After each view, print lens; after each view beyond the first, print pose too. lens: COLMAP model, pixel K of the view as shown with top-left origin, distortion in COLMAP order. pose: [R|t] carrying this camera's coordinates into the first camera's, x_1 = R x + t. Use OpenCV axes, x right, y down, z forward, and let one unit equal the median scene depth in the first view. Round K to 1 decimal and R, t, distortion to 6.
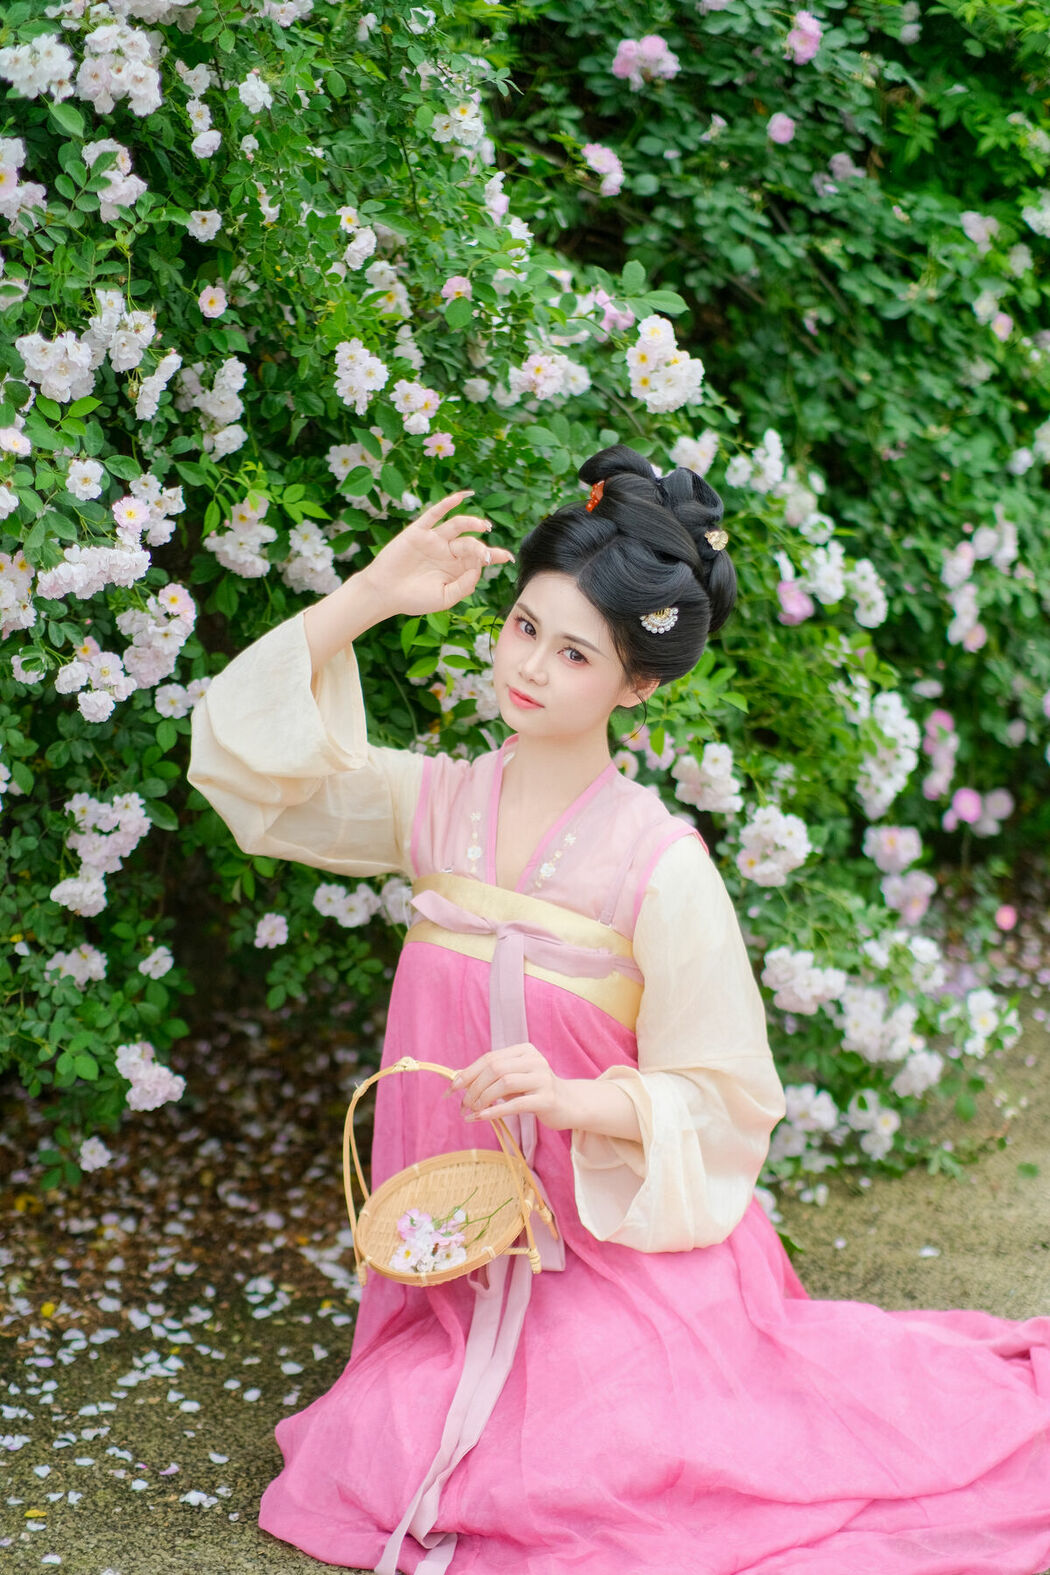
lens RADIAL K [[3819.8, 0, 573.6], [0, 3819.8, 785.1], [0, 0, 1]] dist [0.286442, -0.125586]
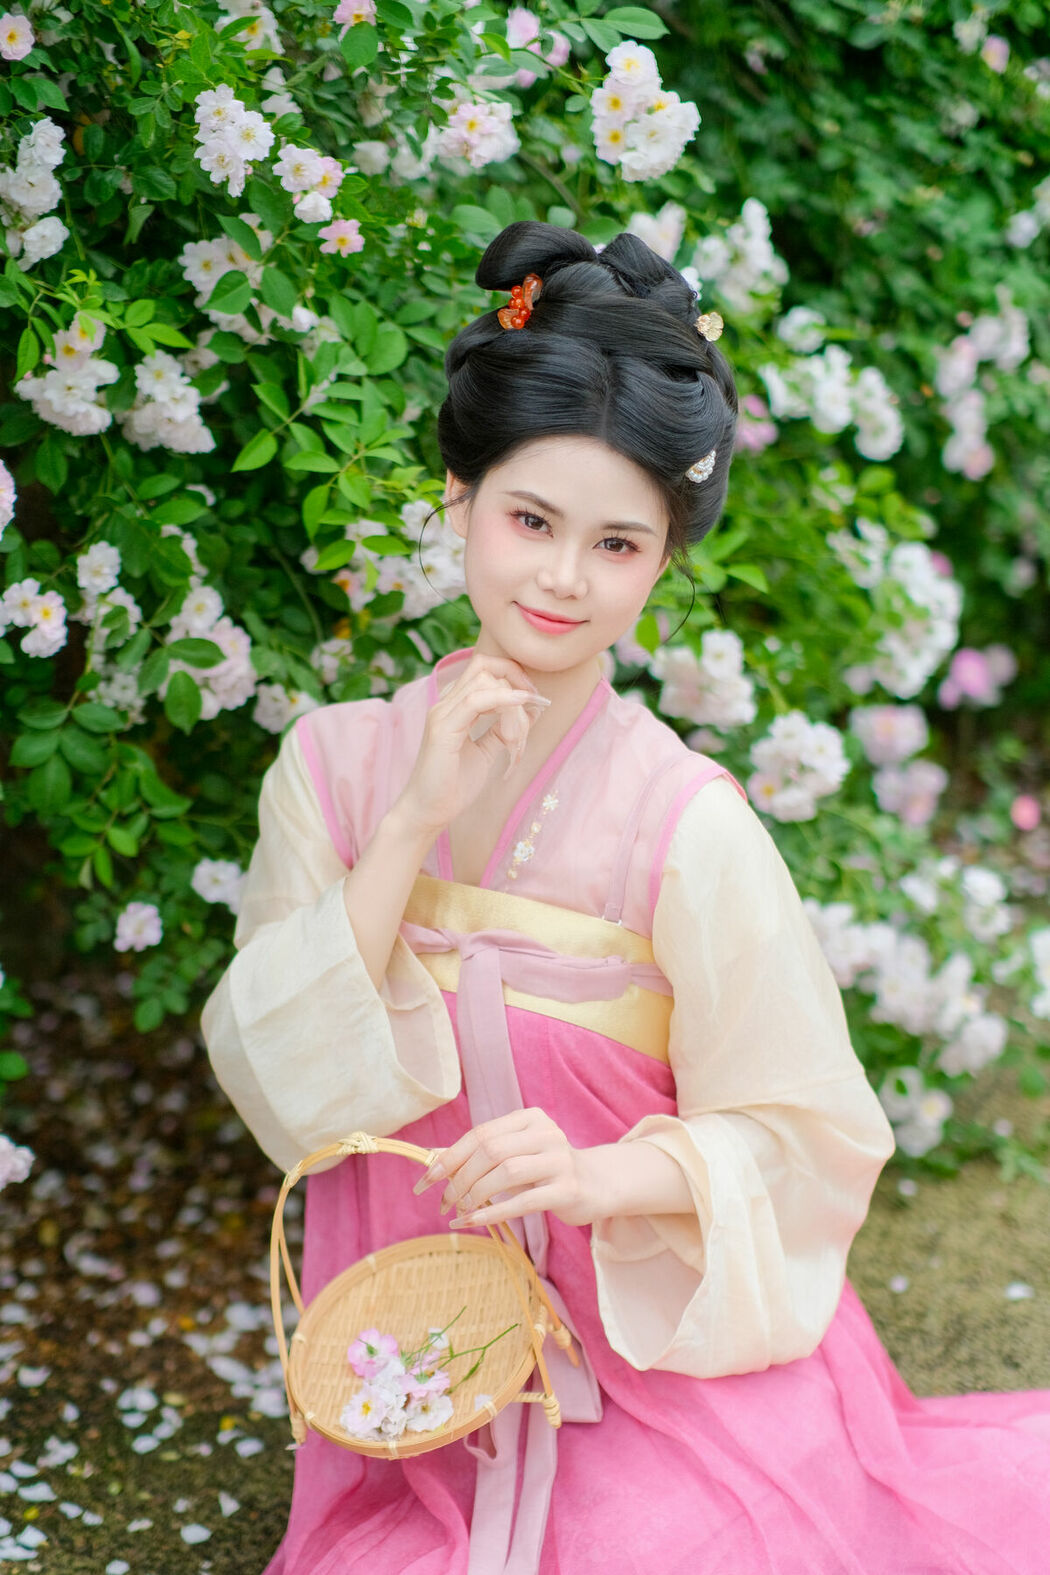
lens RADIAL K [[3833.9, 0, 527.8], [0, 3833.9, 835.8], [0, 0, 1]] dist [0.341660, -0.405897]
pose [[0.997537, -0.043993, 0.054637, -0.043018], [0.040180, 0.996806, 0.069020, -0.025214], [-0.057499, -0.066655, 0.996118, 0.265669]]
